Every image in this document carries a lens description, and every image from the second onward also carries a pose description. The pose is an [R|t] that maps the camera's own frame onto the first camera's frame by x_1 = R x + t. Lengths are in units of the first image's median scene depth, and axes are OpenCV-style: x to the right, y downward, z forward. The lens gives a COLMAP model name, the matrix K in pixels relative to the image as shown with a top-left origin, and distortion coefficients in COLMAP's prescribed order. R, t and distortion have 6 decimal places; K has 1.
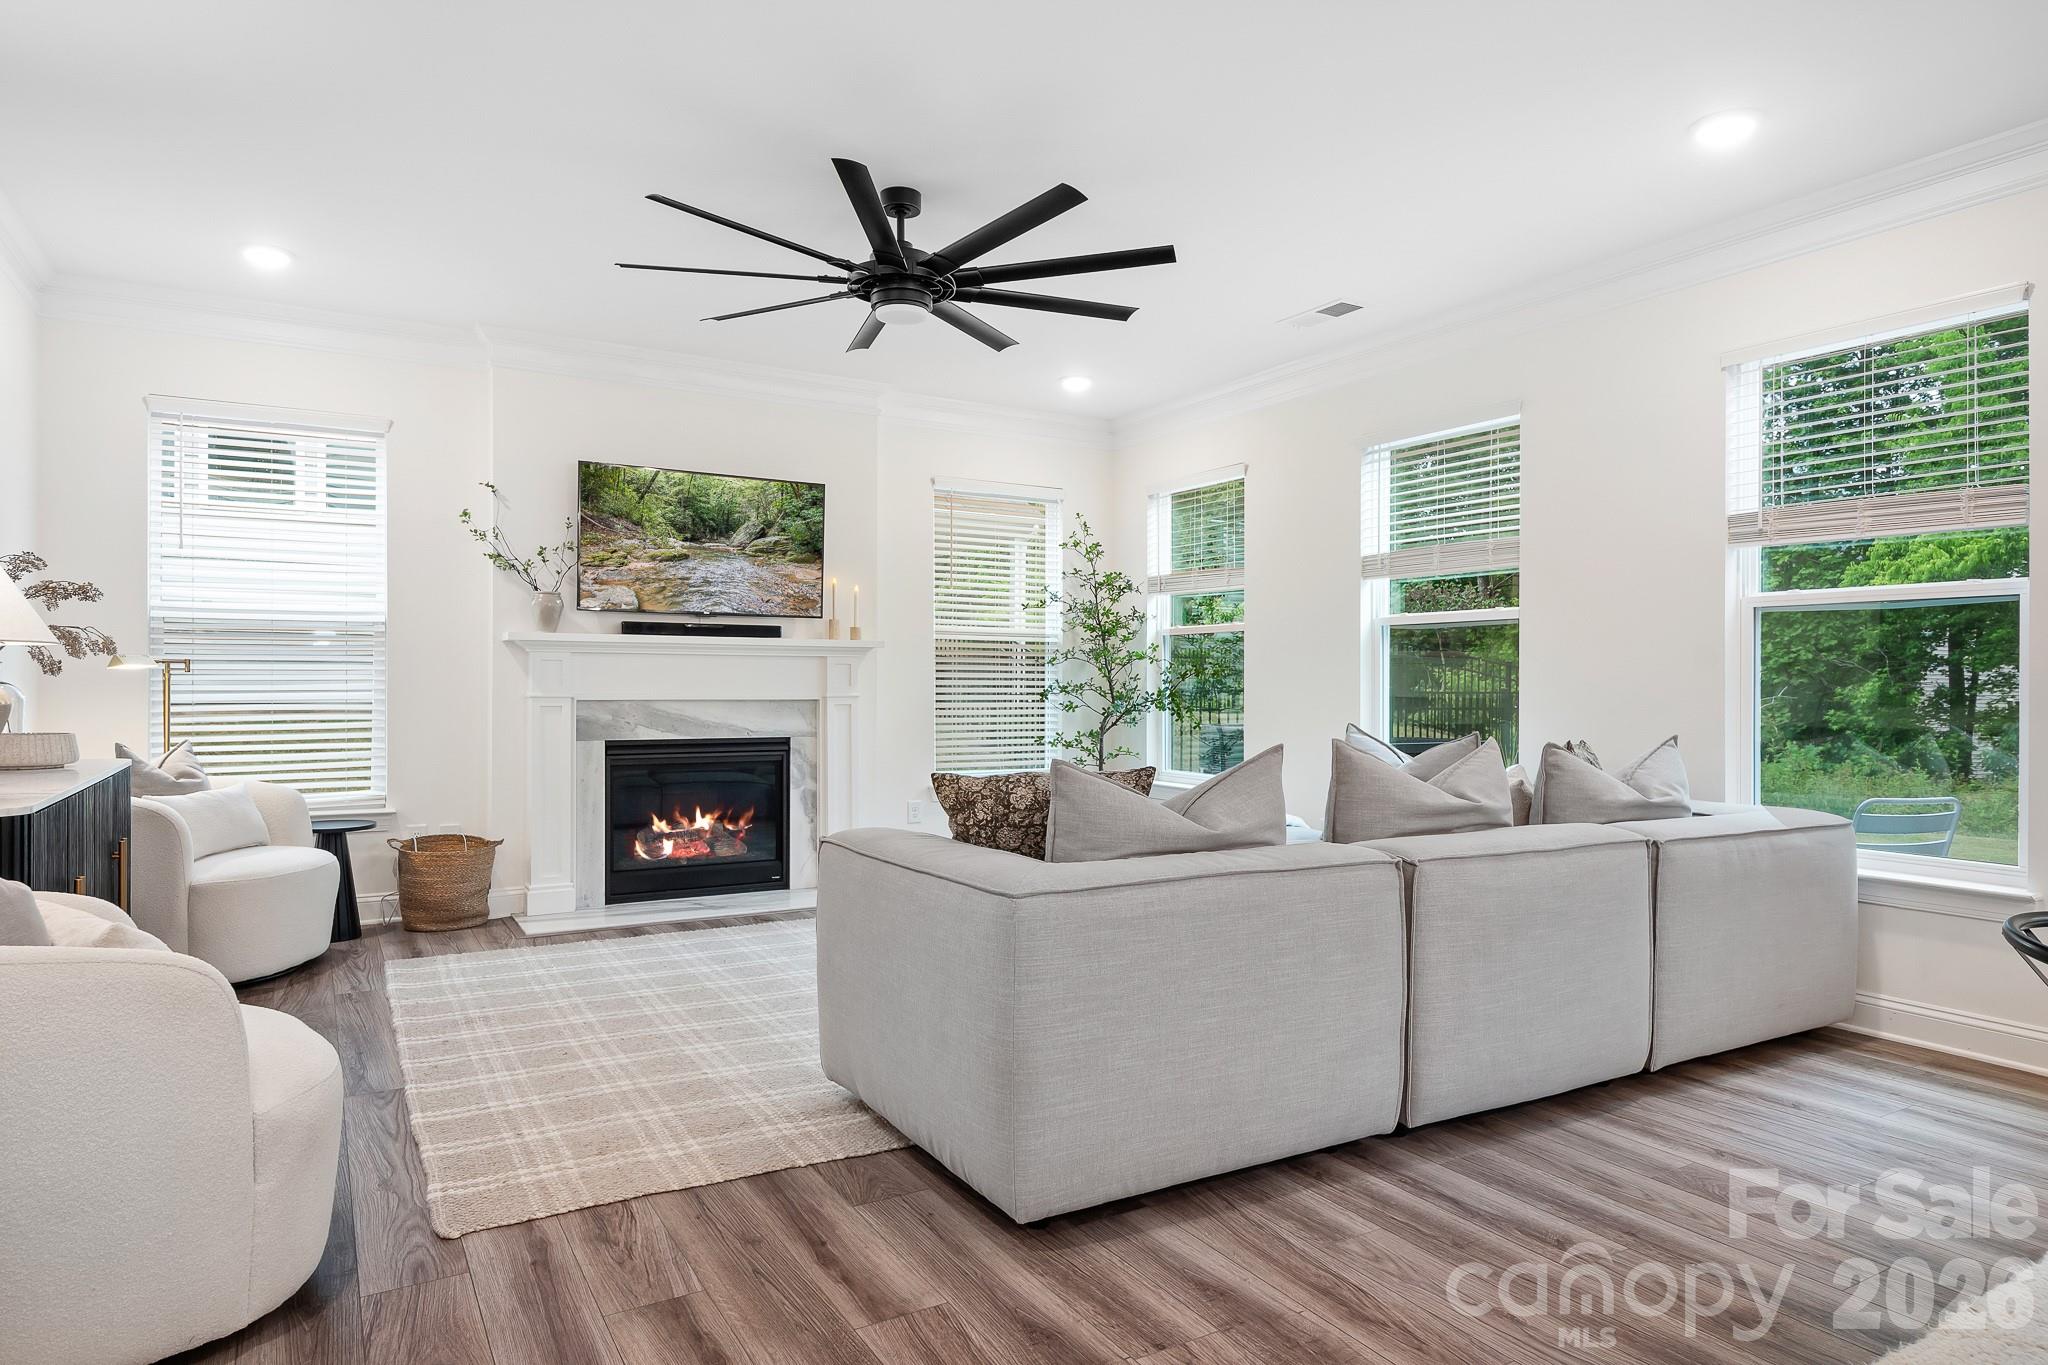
lens RADIAL K [[1204.5, 0, 1018.6], [0, 1204.5, 682.3], [0, 0, 1]] dist [-0.000232, -0.002752]
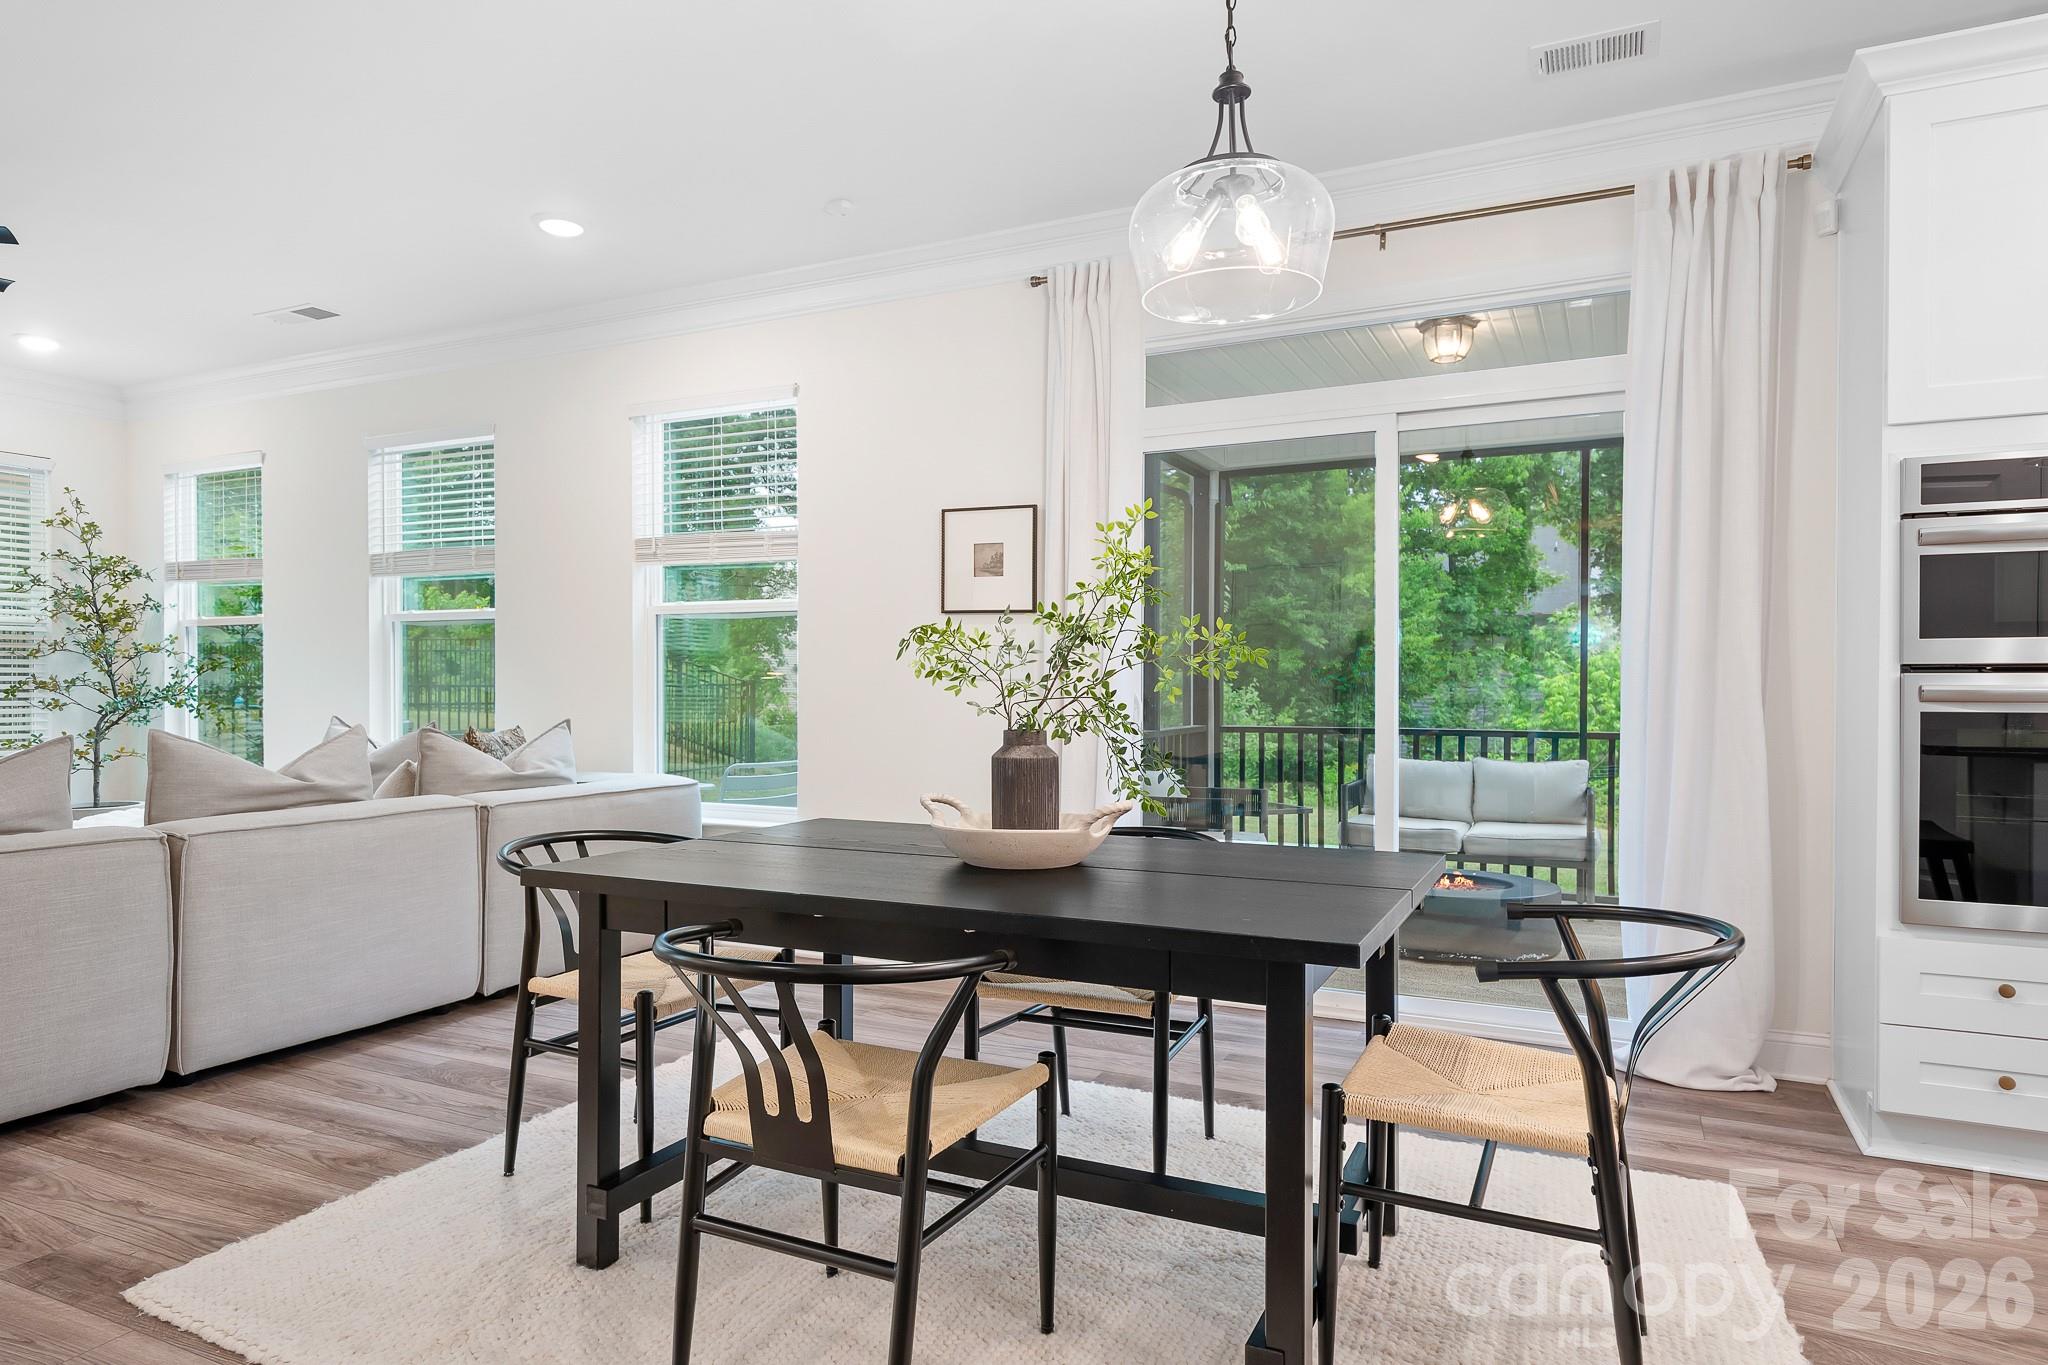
lens RADIAL K [[1204.5, 0, 1024.8], [0, 1204.5, 682.7], [0, 0, 1]] dist [-0.000232, -0.002752]
pose [[0.823904, -0.007350, 0.566682, 0.160651], [0.003946, 0.999966, 0.007233, 0.000537], [-0.566716, -0.003723, 0.823905, -0.171285]]
